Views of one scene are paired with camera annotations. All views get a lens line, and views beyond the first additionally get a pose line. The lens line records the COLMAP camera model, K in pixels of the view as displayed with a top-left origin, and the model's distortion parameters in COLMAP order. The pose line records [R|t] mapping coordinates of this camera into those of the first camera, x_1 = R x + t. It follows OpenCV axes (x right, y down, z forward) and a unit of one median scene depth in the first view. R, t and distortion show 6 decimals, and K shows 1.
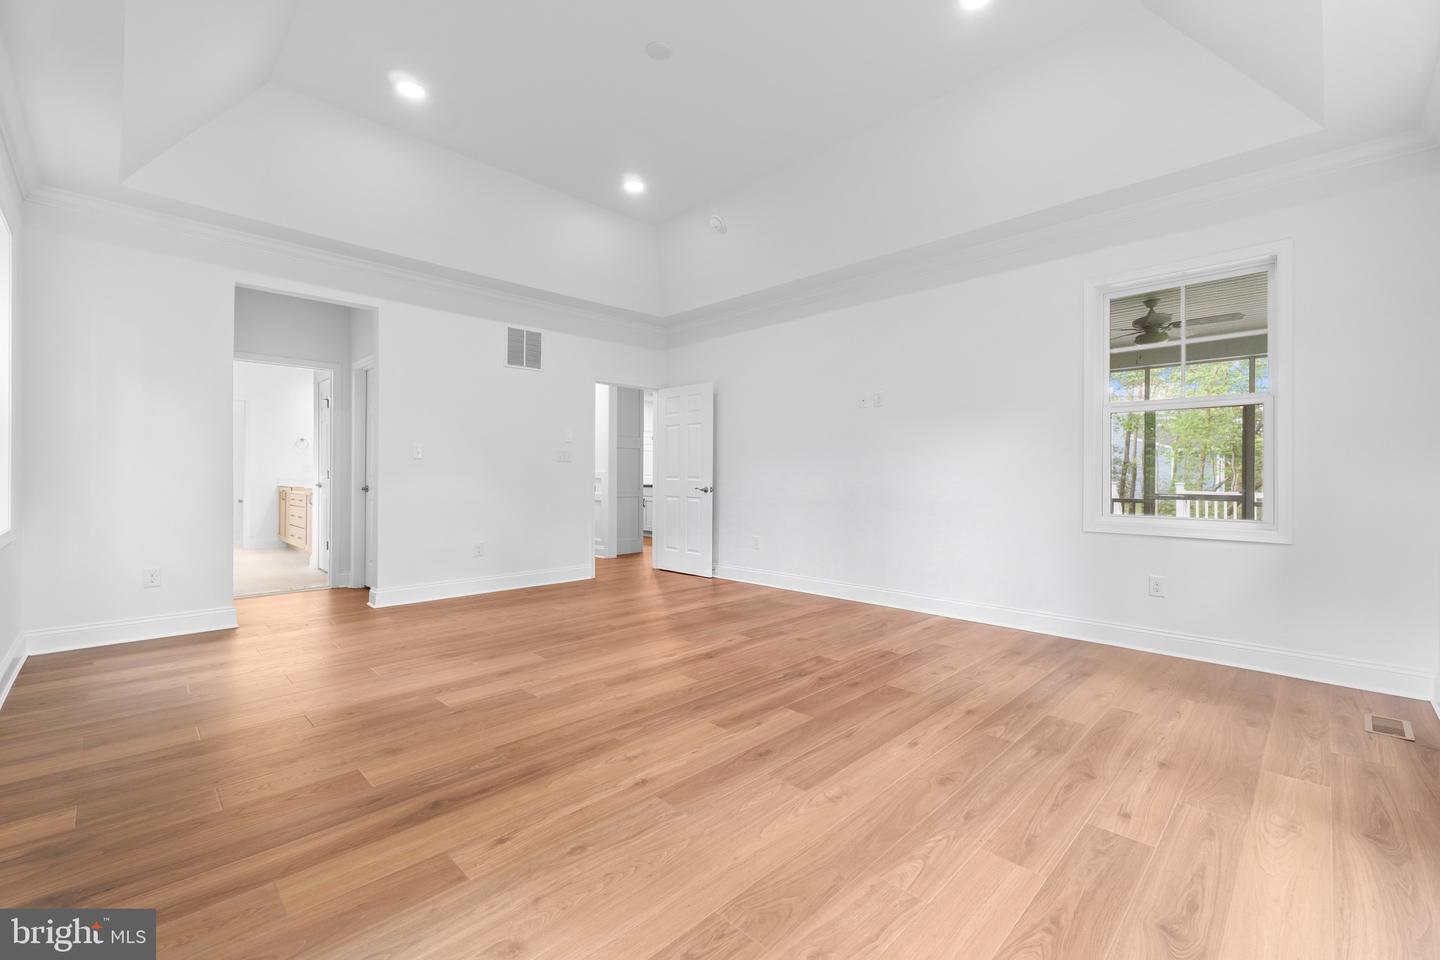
lens RADIAL K [[607.7, 0, 723.5], [0, 607.7, 474.9], [0, 0, 1]] dist [0.004689, 0.000010]
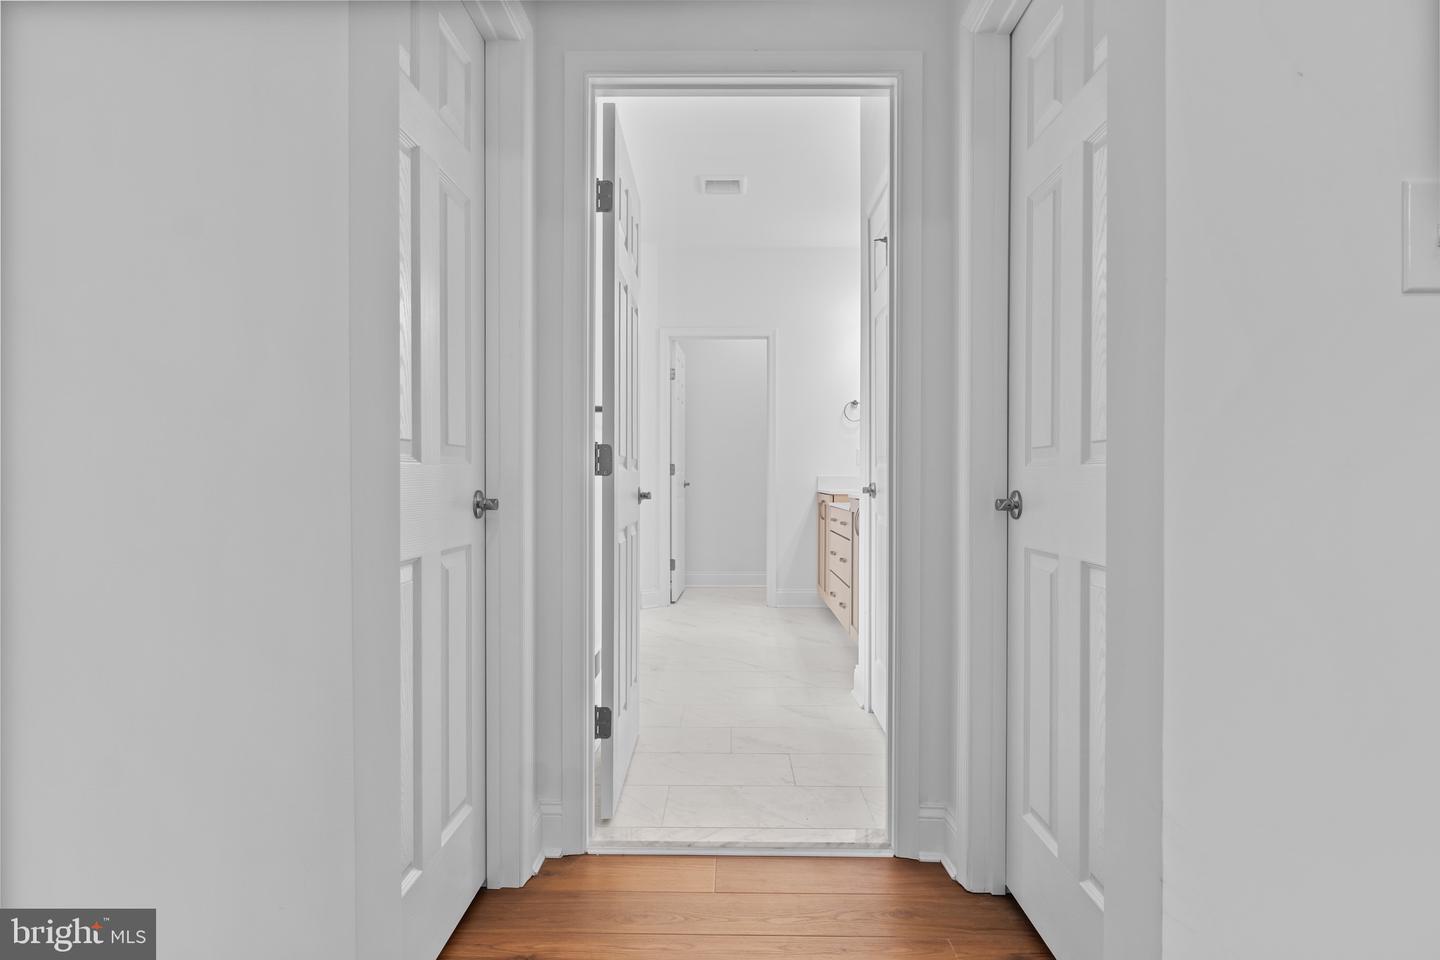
lens RADIAL K [[789.7, 0, 720.7], [0, 789.7, 480.3], [0, 0, 1]] dist [0.001434, 0.000077]
pose [[0.692715, -0.003420, -0.721203, -0.330508], [0.003916, 0.999992, -0.000980, 0.009794], [0.721200, -0.002145, 0.692723, 0.523212]]
